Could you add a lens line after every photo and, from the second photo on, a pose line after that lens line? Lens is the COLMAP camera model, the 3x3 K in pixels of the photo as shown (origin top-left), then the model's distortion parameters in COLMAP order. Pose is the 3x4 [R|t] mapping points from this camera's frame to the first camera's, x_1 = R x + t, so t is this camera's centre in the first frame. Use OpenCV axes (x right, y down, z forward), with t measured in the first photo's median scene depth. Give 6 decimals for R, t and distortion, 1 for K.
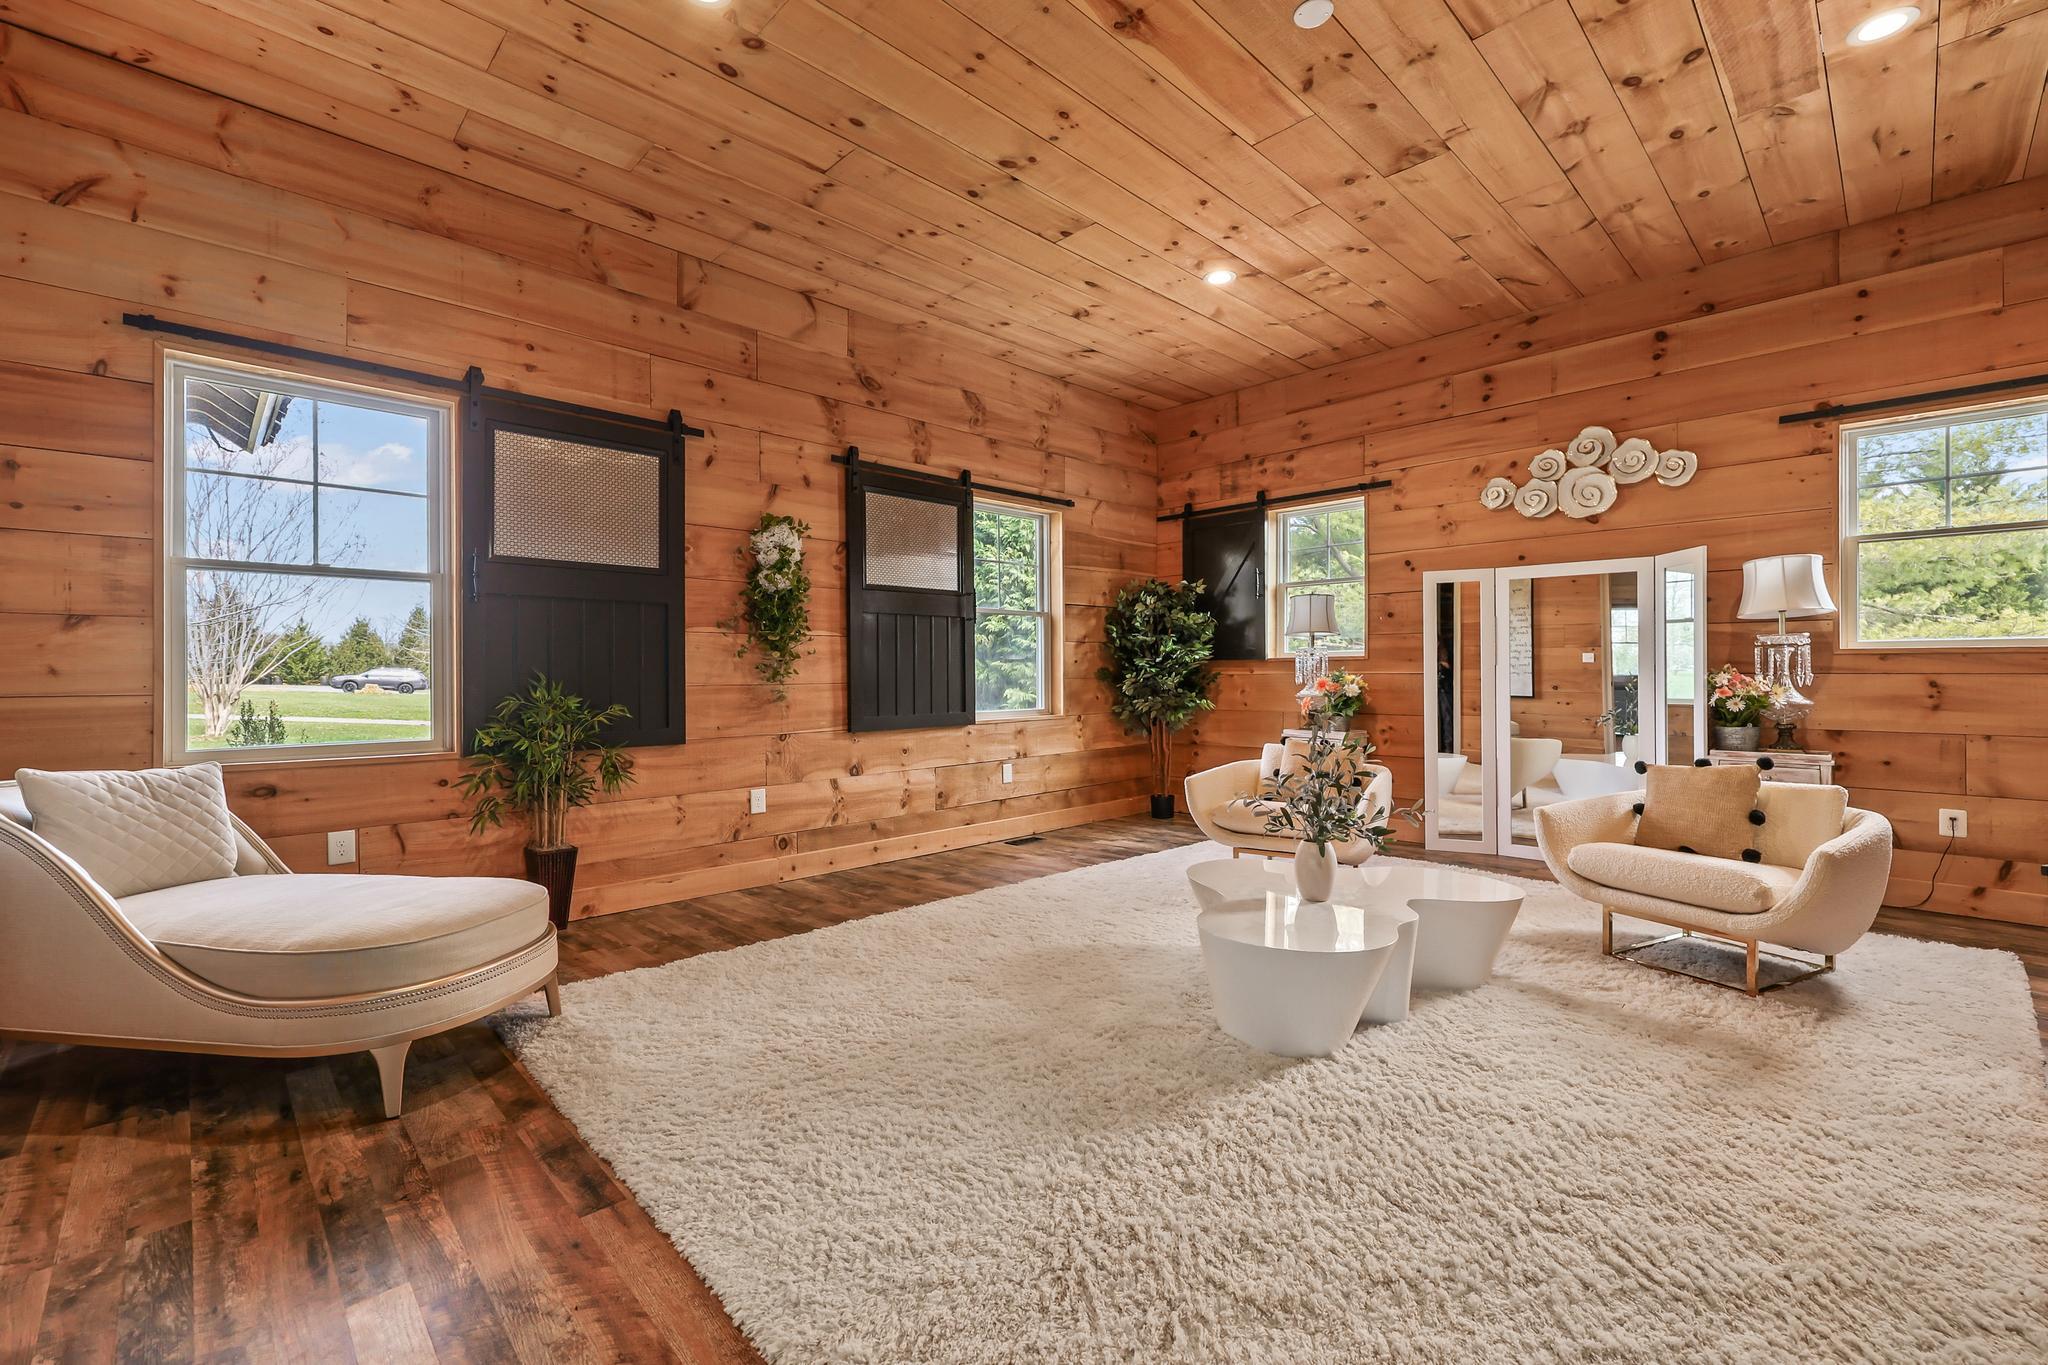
lens RADIAL K [[866.2, 0, 1023.5], [0, 866.2, 669.9], [0, 0, 1]] dist [-0.002183, 0.000146]
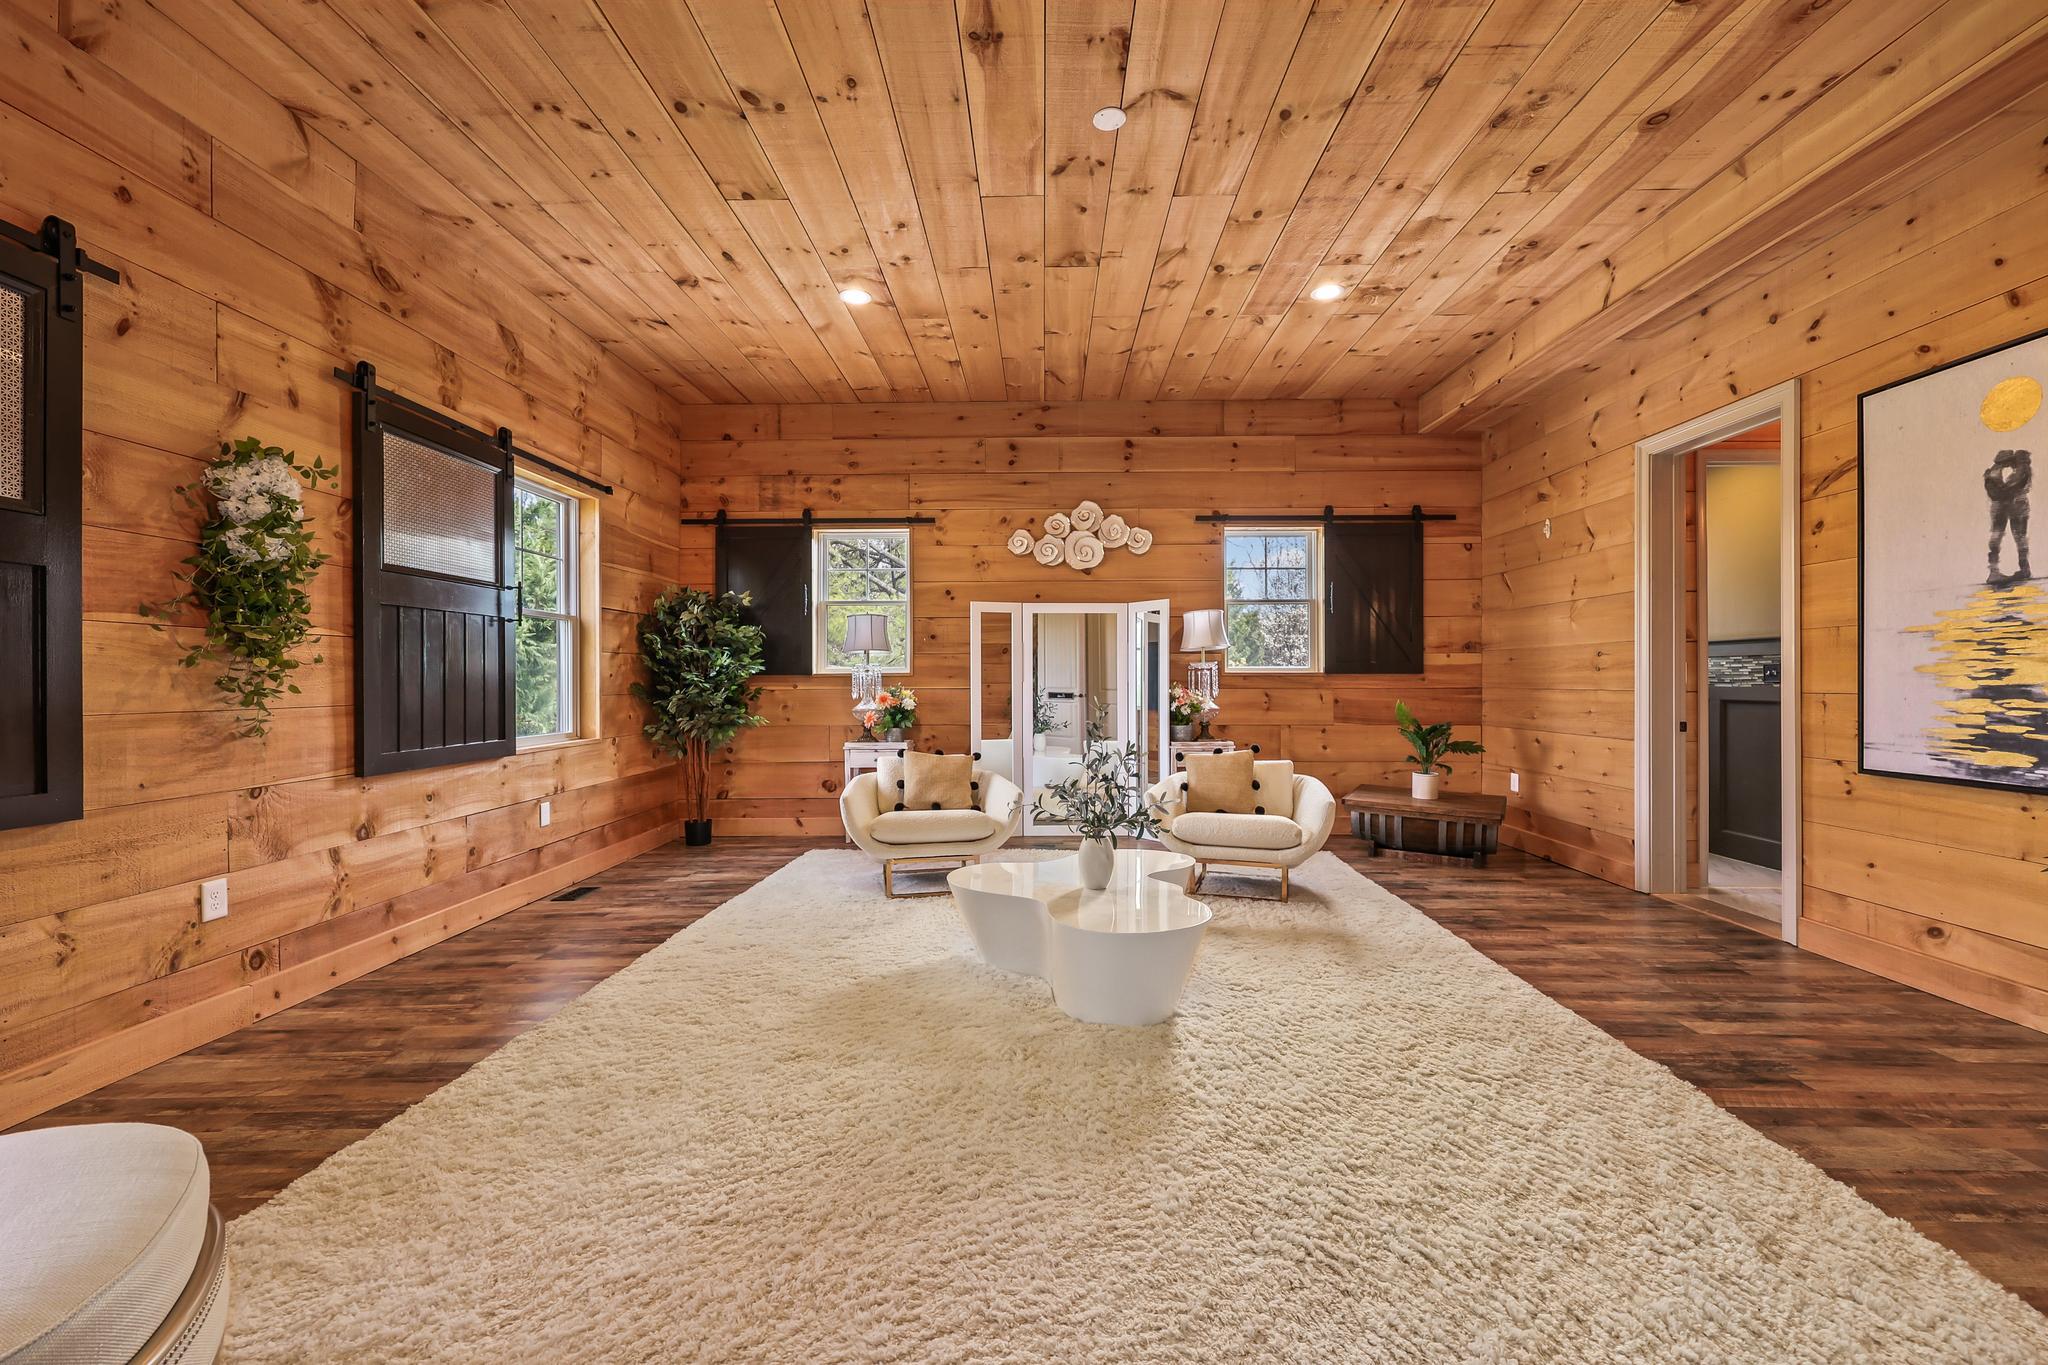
lens RADIAL K [[831.2, 0, 1026.7], [0, 831.2, 680.5], [0, 0, 1]] dist [-0.001748, 0.000189]
pose [[0.712032, 0.004028, 0.702136, -0.283798], [-0.002171, 0.999991, -0.003535, -0.003286], [-0.702144, 0.000993, 0.712034, 0.158236]]
